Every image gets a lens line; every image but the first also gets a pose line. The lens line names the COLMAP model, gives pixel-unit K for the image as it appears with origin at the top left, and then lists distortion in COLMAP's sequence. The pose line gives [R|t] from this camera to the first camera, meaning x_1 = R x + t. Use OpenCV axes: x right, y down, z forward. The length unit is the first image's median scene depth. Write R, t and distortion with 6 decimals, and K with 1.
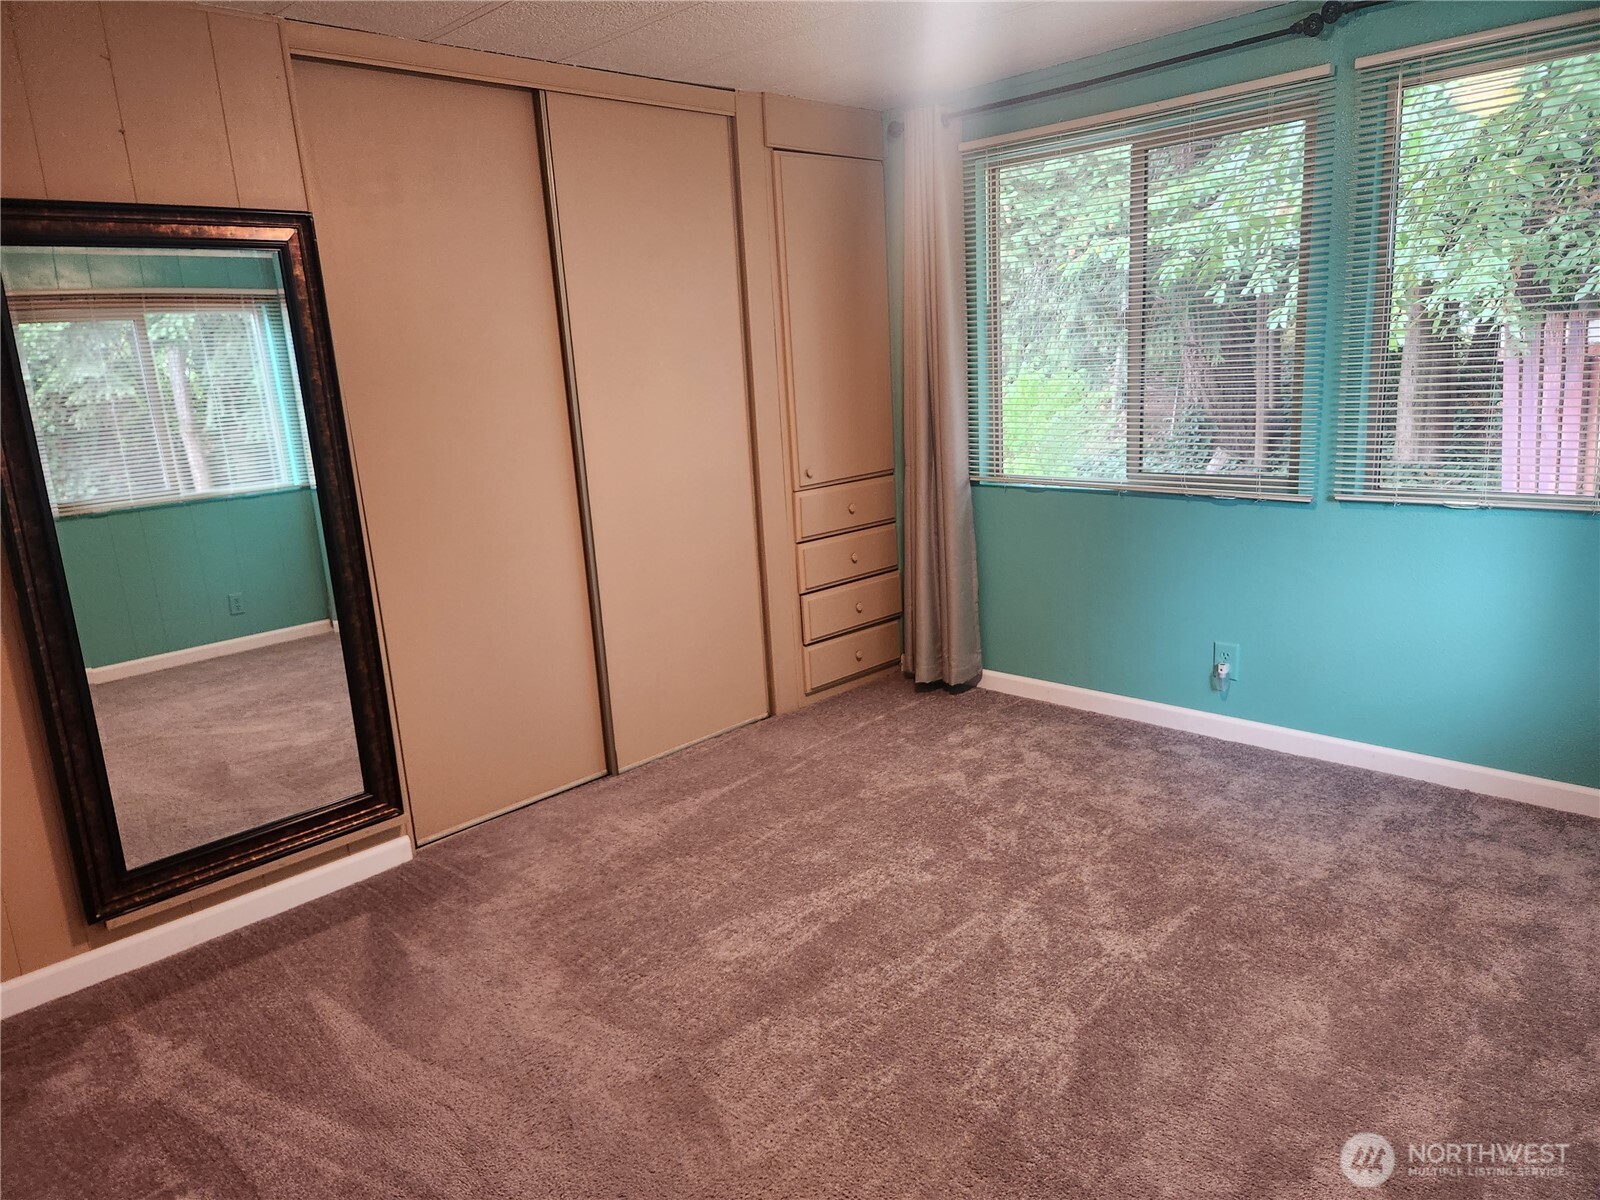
lens RADIAL K [[1060.7, 0, 789.1], [0, 1060.7, 586.6], [0, 0, 1]] dist [0.087845, -0.078354]
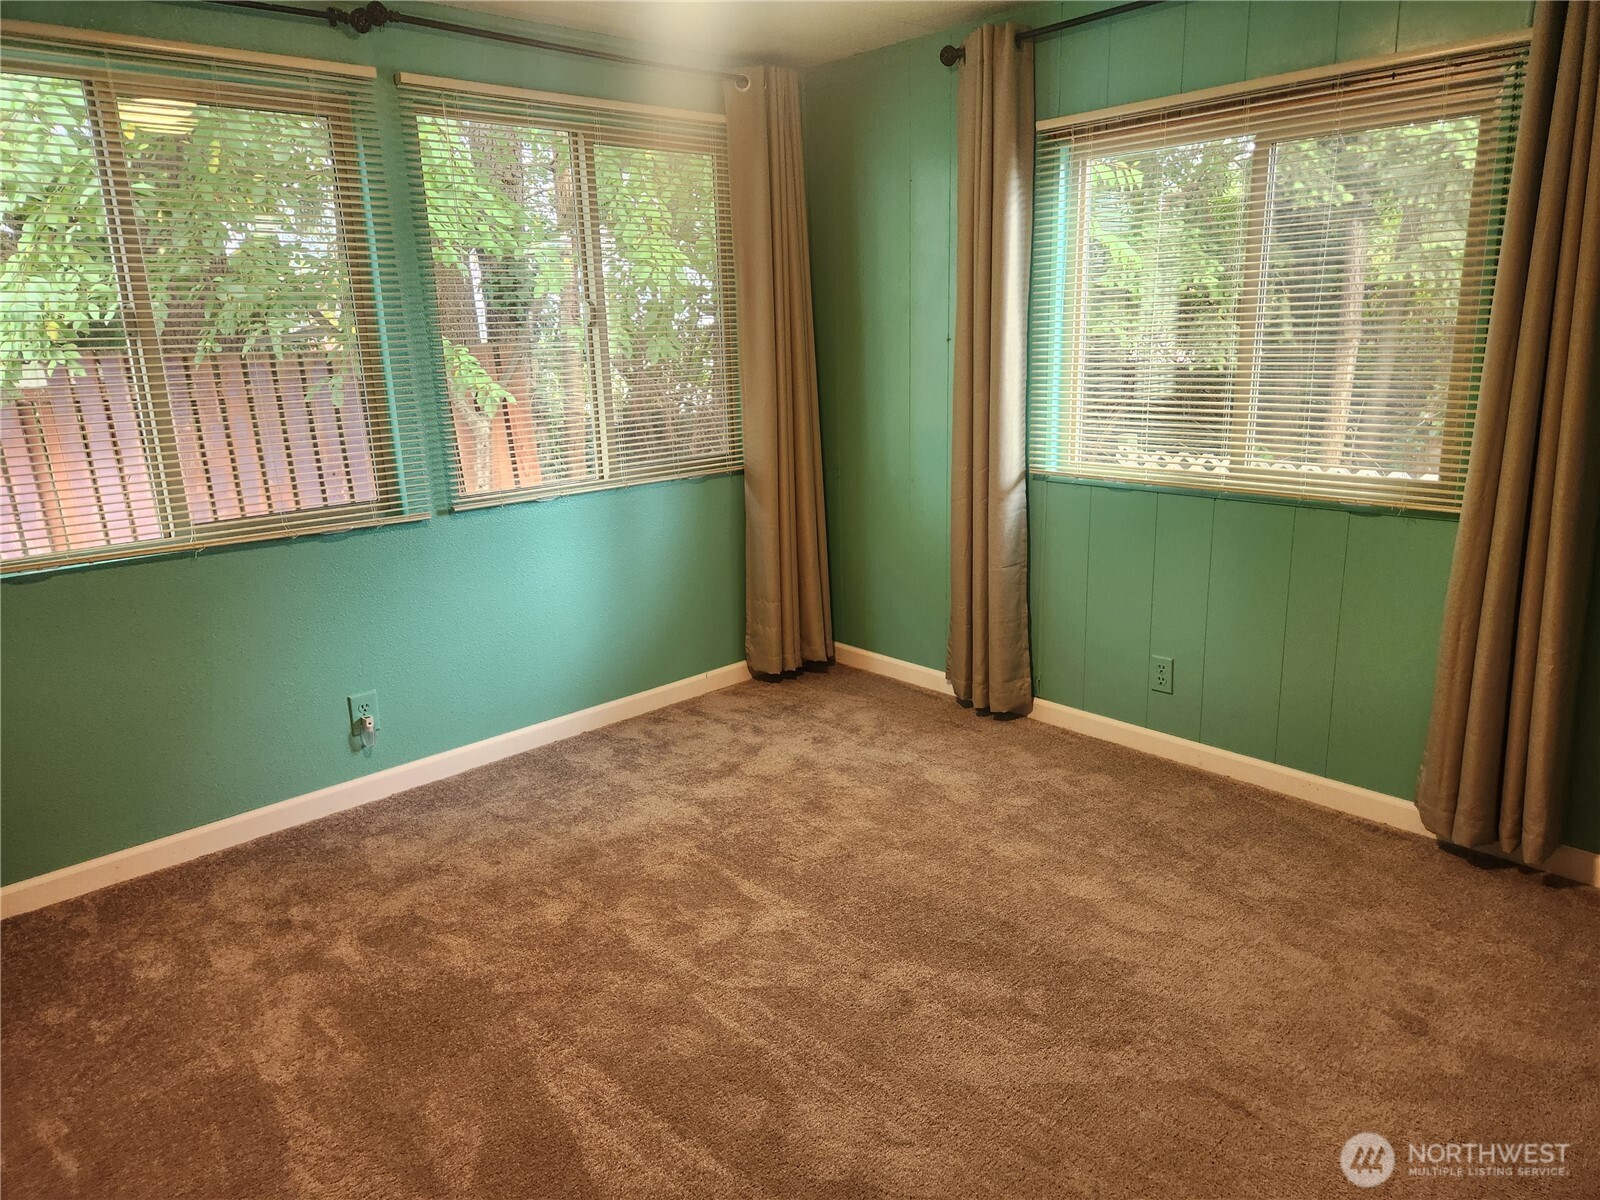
lens RADIAL K [[1060.7, 0, 789.1], [0, 1060.7, 586.6], [0, 0, 1]] dist [0.087845, -0.078354]
pose [[0.053005, -0.185675, 0.981181, -0.455906], [0.241219, 0.955845, 0.167849, -0.101558], [-0.969022, 0.227783, 0.095453, 0.586610]]
